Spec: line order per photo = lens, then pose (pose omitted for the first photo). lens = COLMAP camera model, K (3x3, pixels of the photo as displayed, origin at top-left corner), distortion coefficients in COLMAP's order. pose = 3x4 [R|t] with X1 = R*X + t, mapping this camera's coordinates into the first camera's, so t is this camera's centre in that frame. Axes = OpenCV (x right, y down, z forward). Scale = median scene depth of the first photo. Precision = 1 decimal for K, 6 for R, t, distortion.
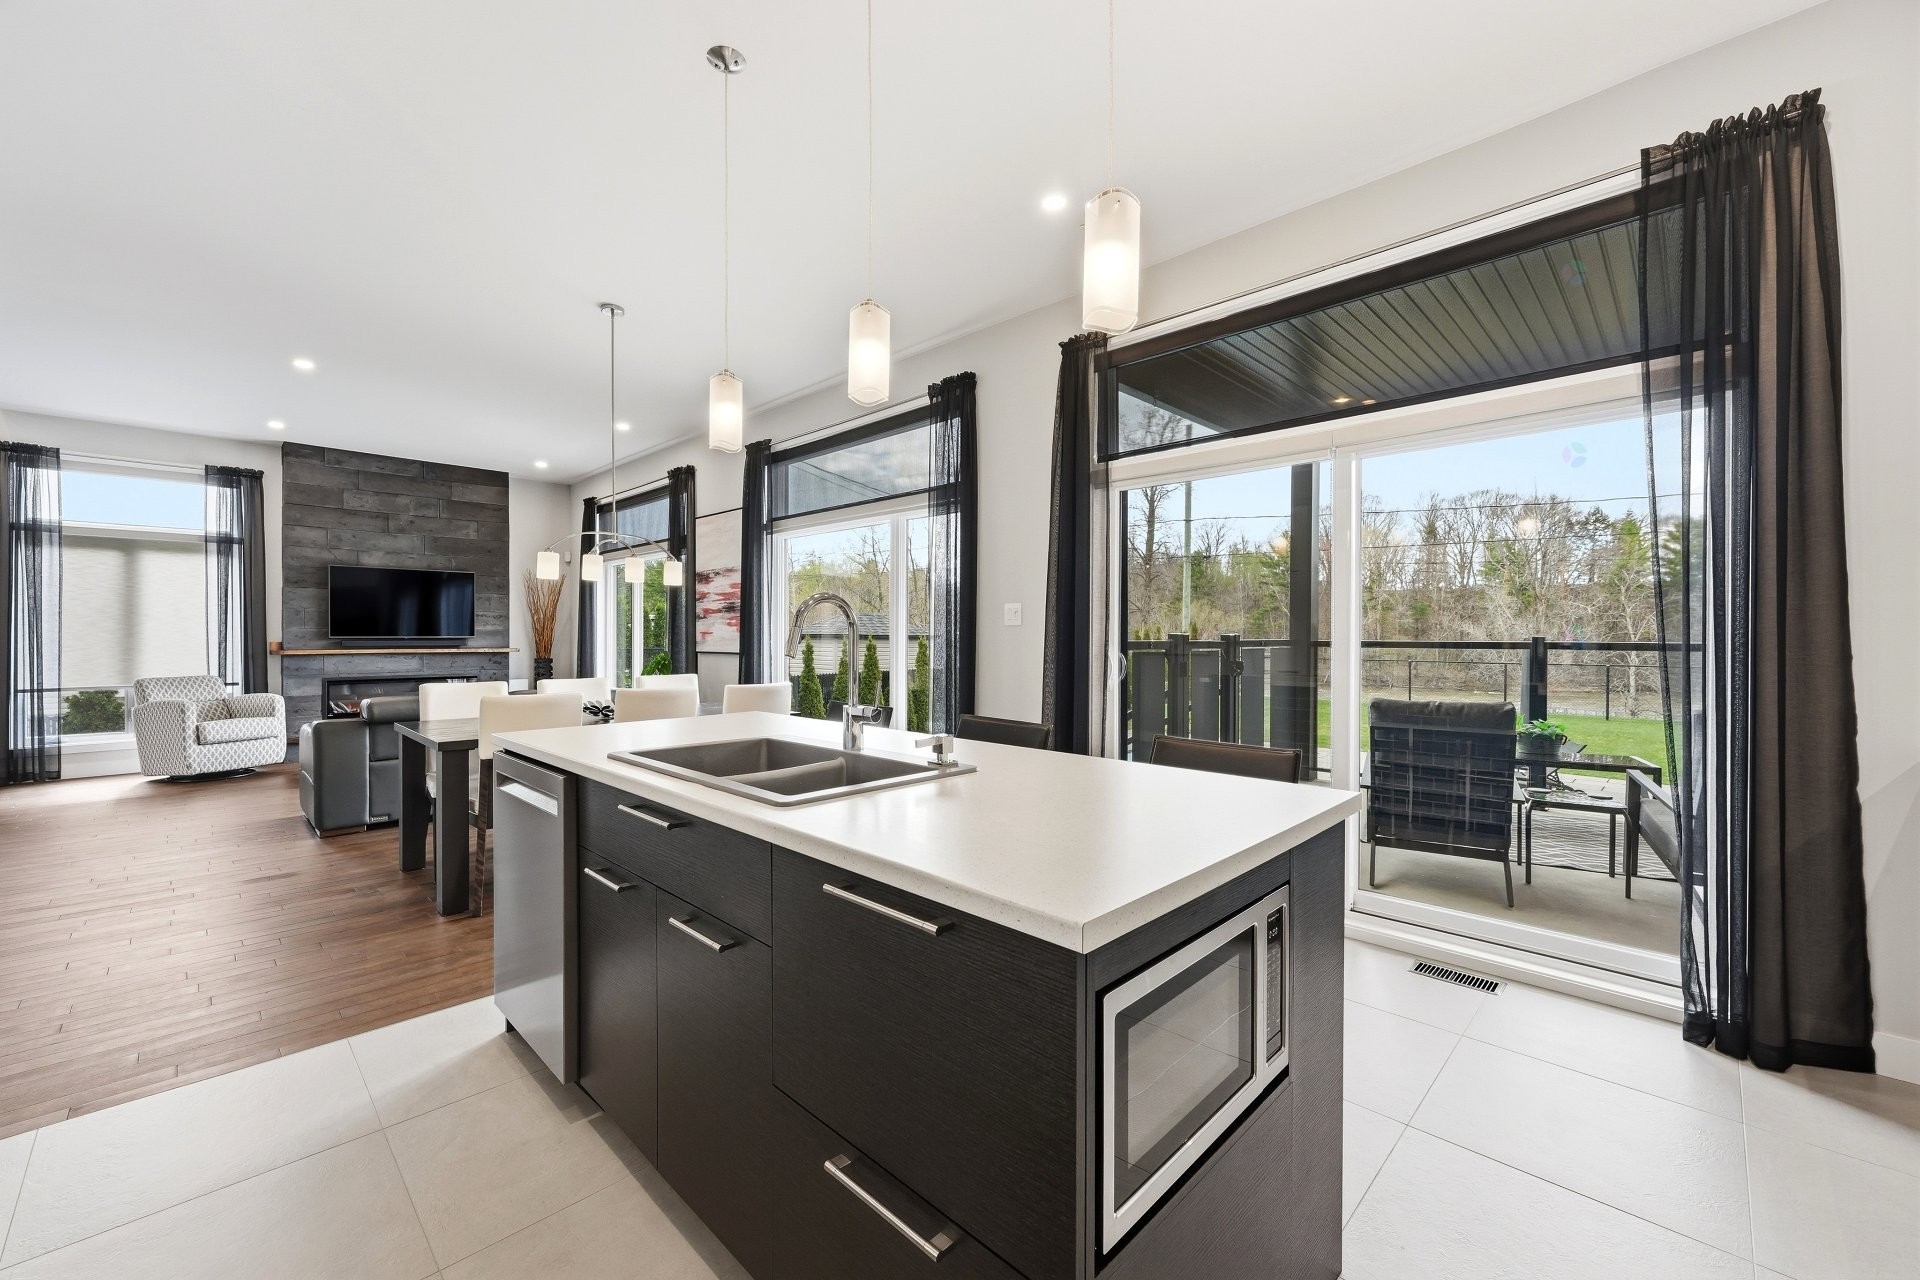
lens RADIAL K [[777.1, 0, 966.6], [0, 777.1, 641.9], [0, 0, 1]] dist [-0.002083, 0.000713]
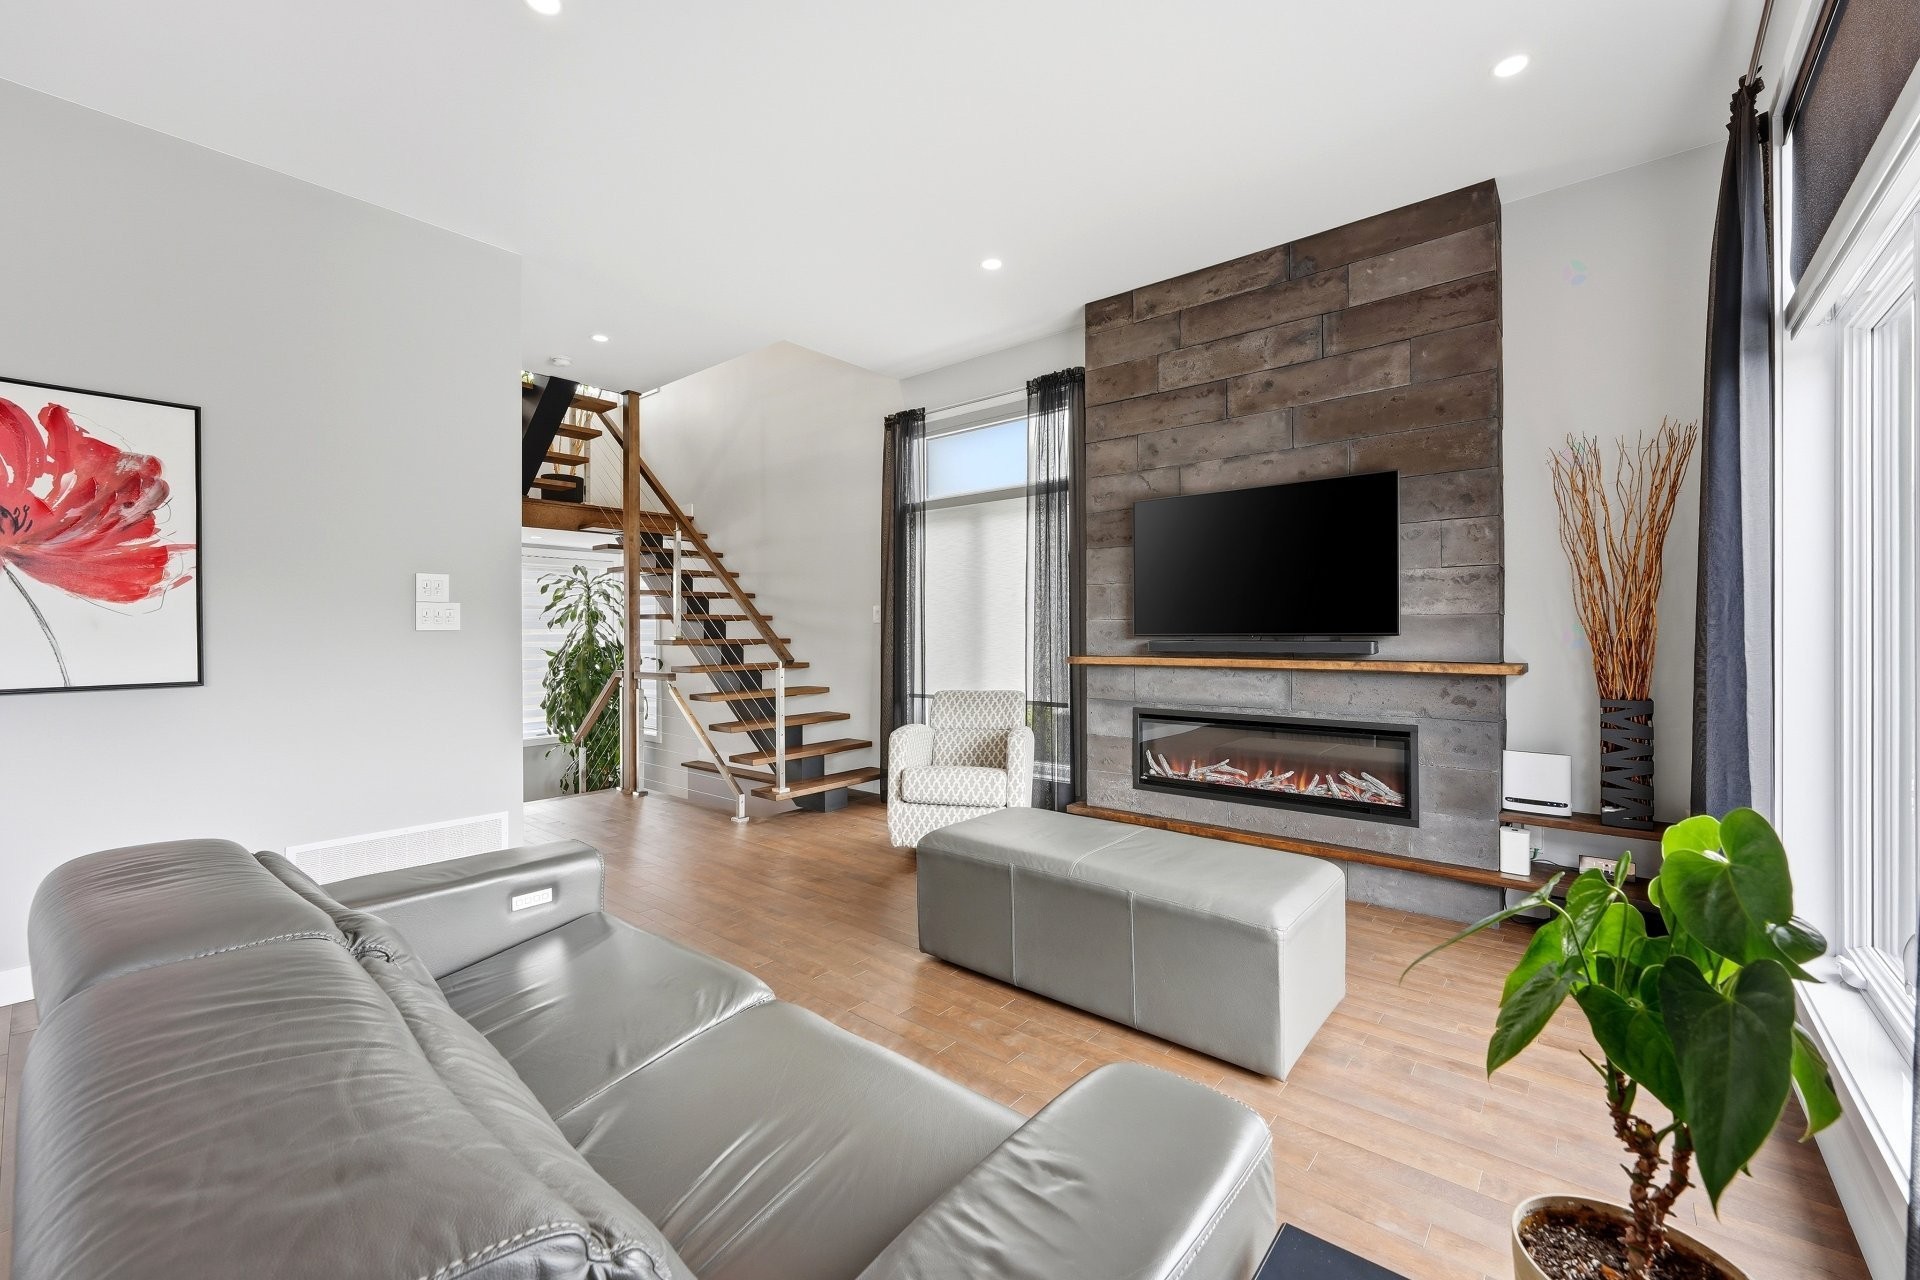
lens RADIAL K [[777.1, 0, 955.9], [0, 777.1, 627.8], [0, 0, 1]] dist [-0.002083, 0.000713]
pose [[0.080261, -0.006812, -0.996751, -0.292848], [-0.002646, 0.999972, -0.007047, -0.006253], [0.996770, 0.003203, 0.080241, 0.843721]]
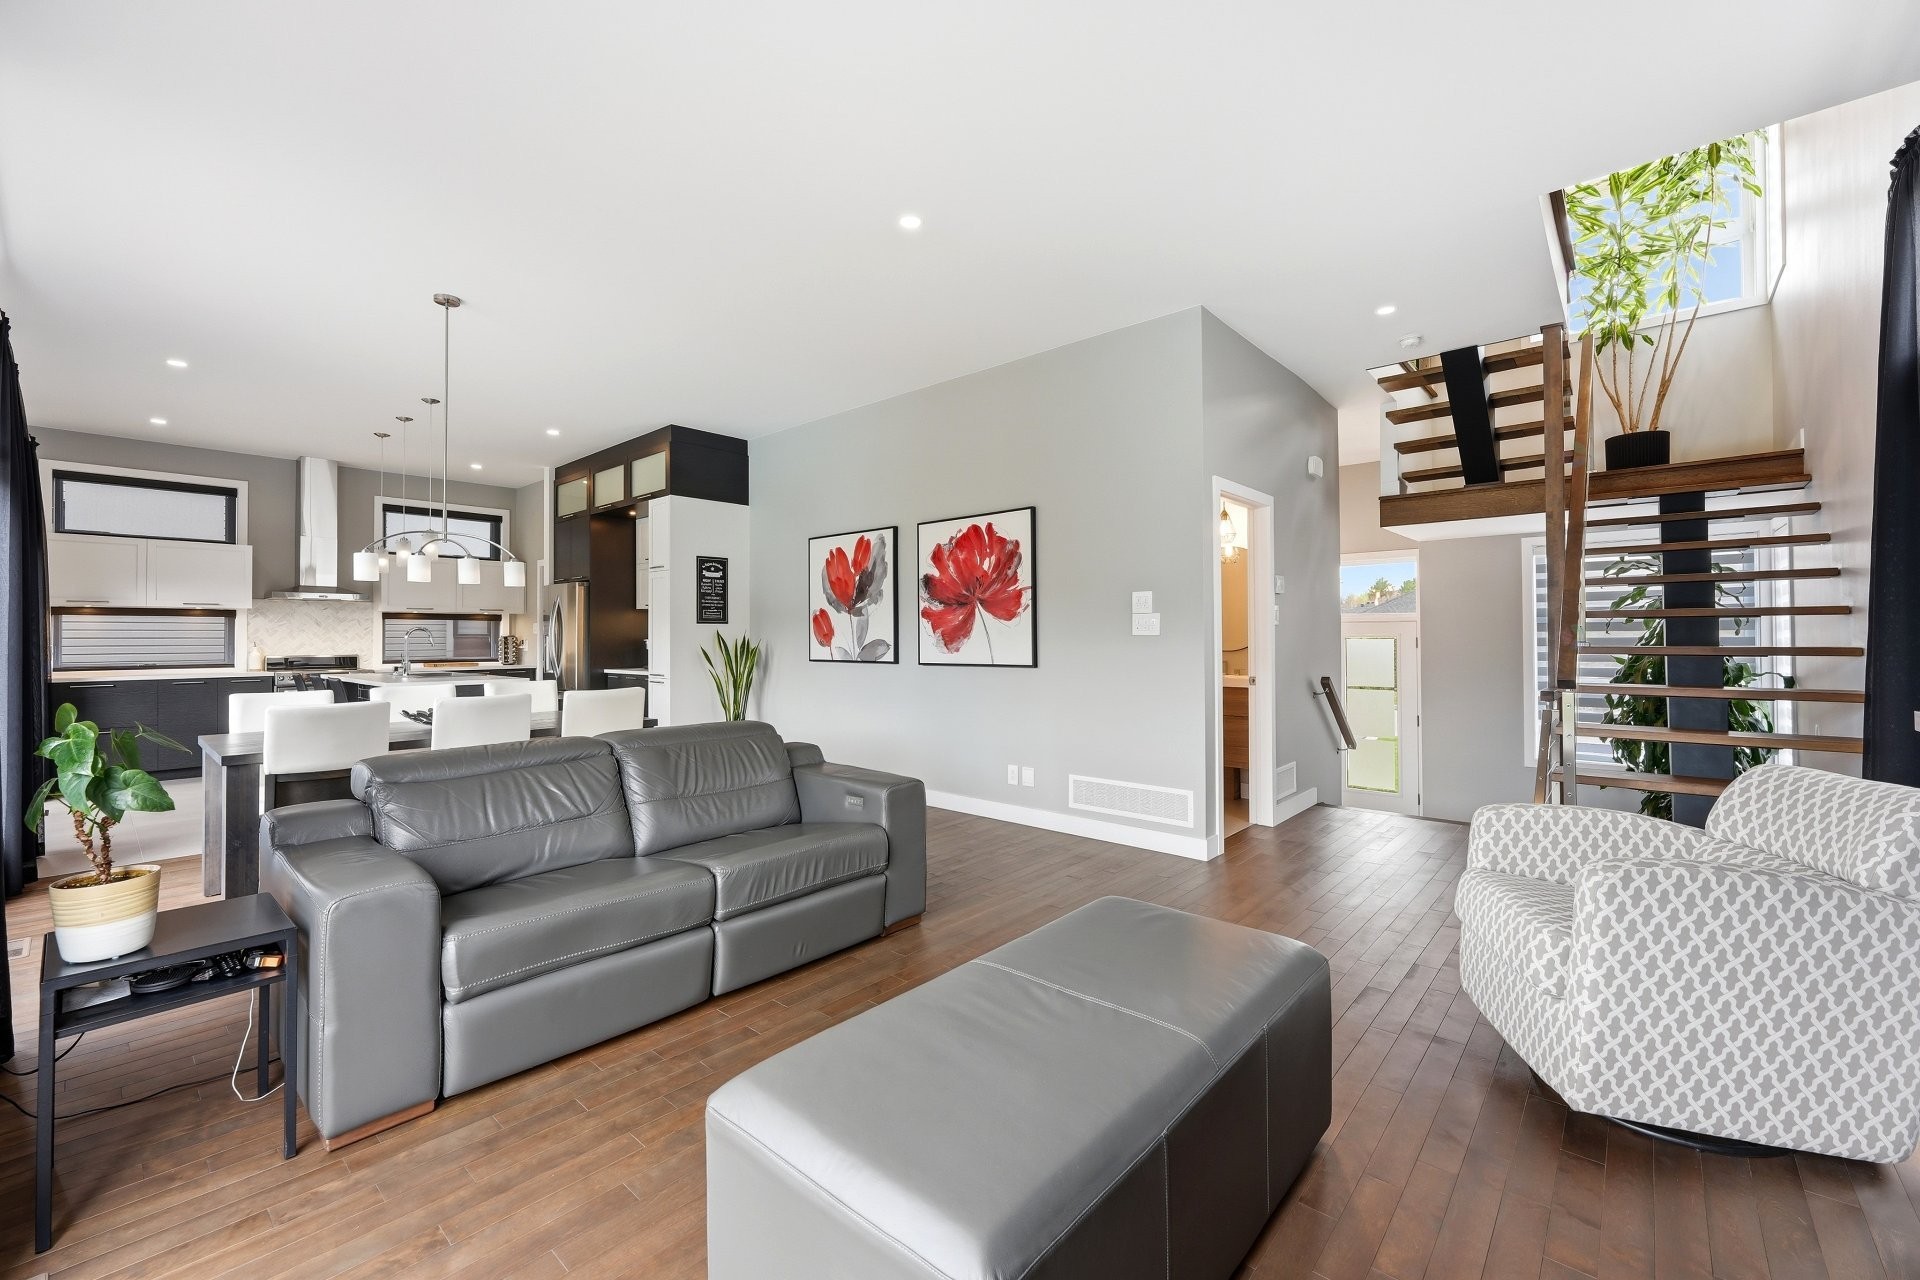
lens RADIAL K [[777.1, 0, 955.5], [0, 777.1, 626.0], [0, 0, 1]] dist [-0.002083, 0.000713]
pose [[-0.998718, -0.001228, -0.050598, -0.795564], [-0.000591, 0.999920, -0.012607, -0.006660], [0.050609, -0.012561, -0.998640, 1.350884]]
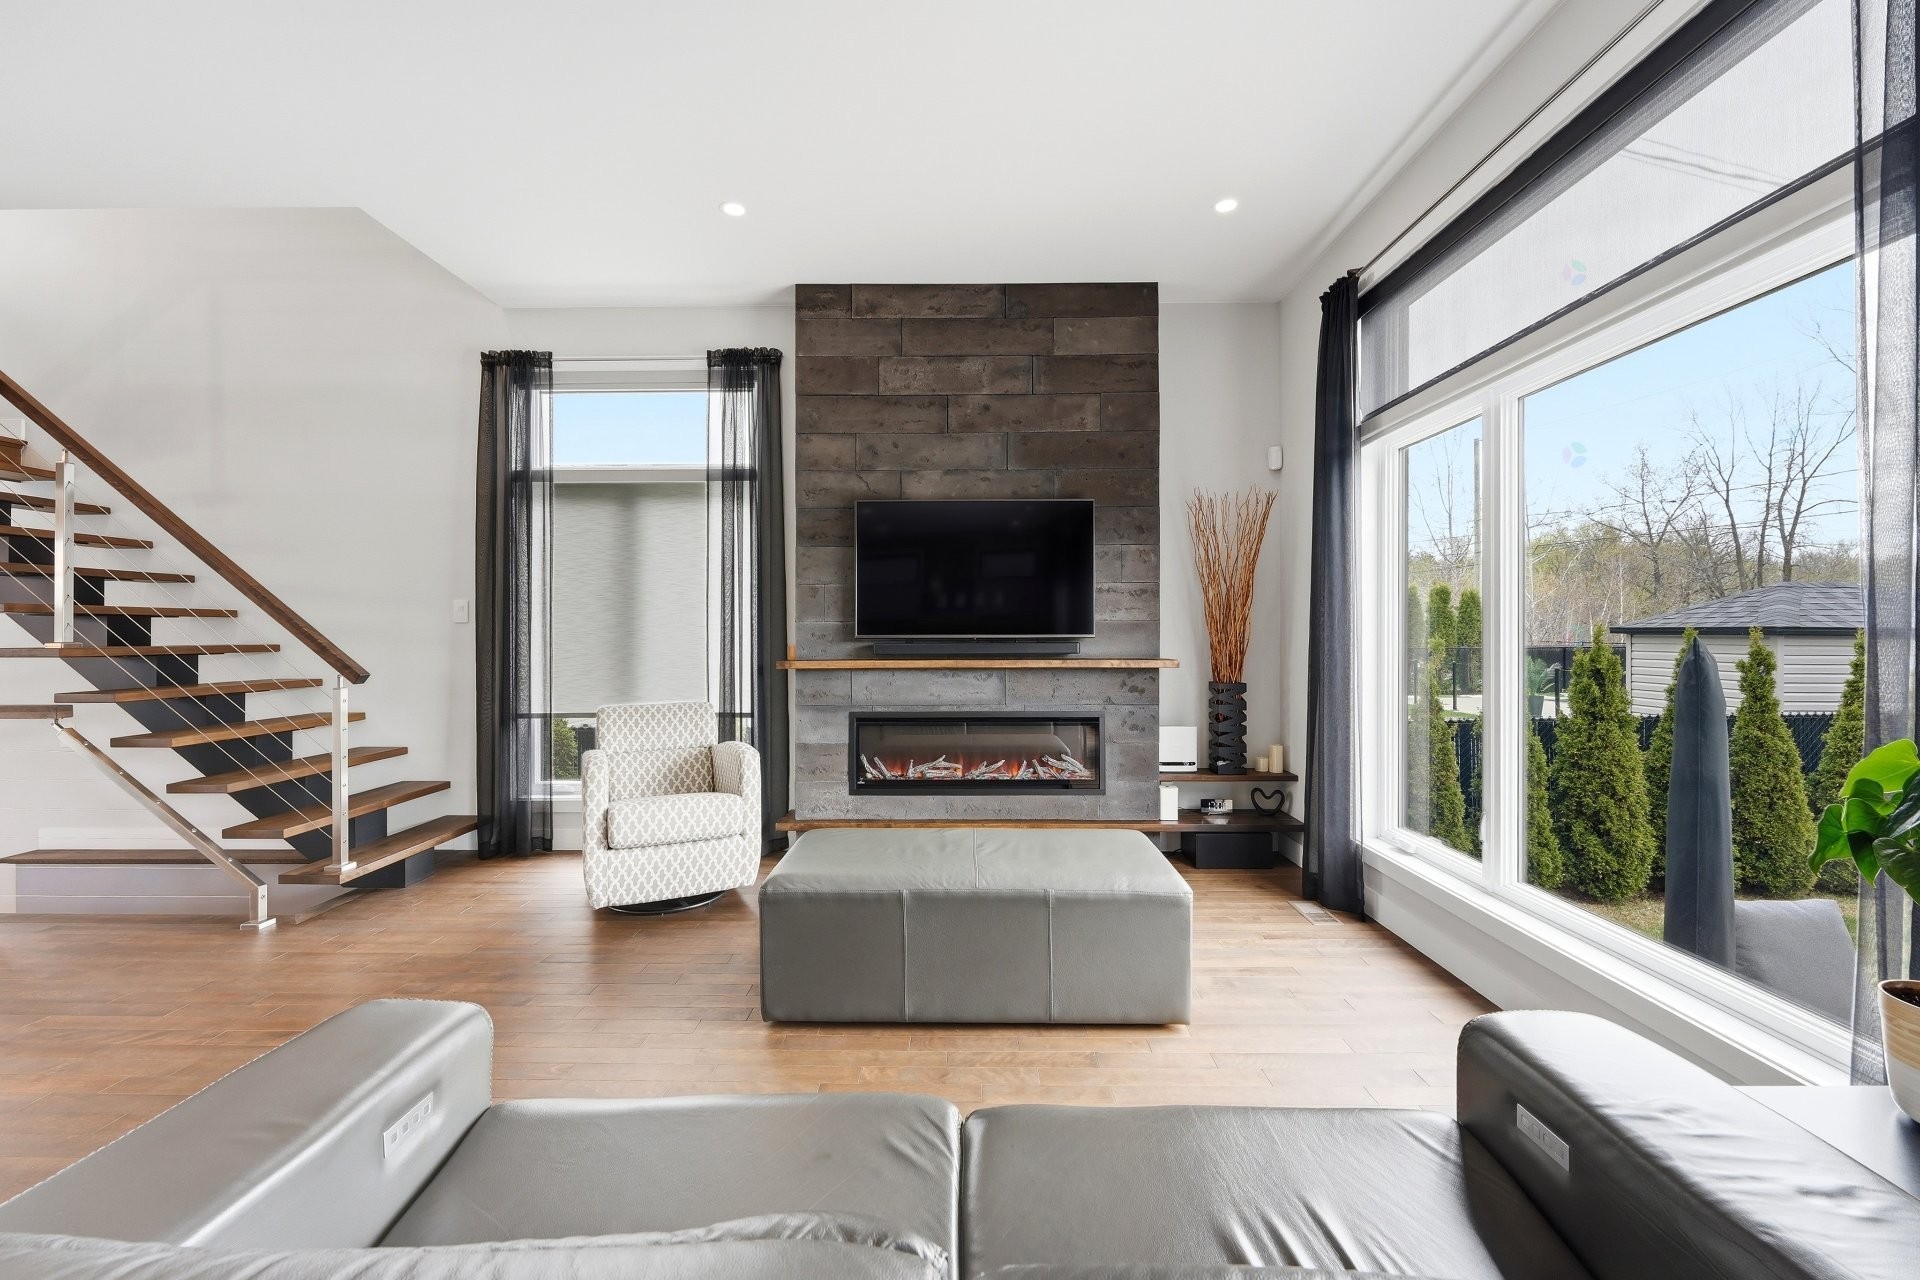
lens RADIAL K [[777.1, 0, 961.1], [0, 777.1, 629.6], [0, 0, 1]] dist [-0.002083, 0.000713]
pose [[0.691238, -0.006657, -0.722596, -0.392784], [-0.000843, 0.999949, -0.010019, -0.005708], [0.722627, 0.007534, 0.691197, 0.694617]]
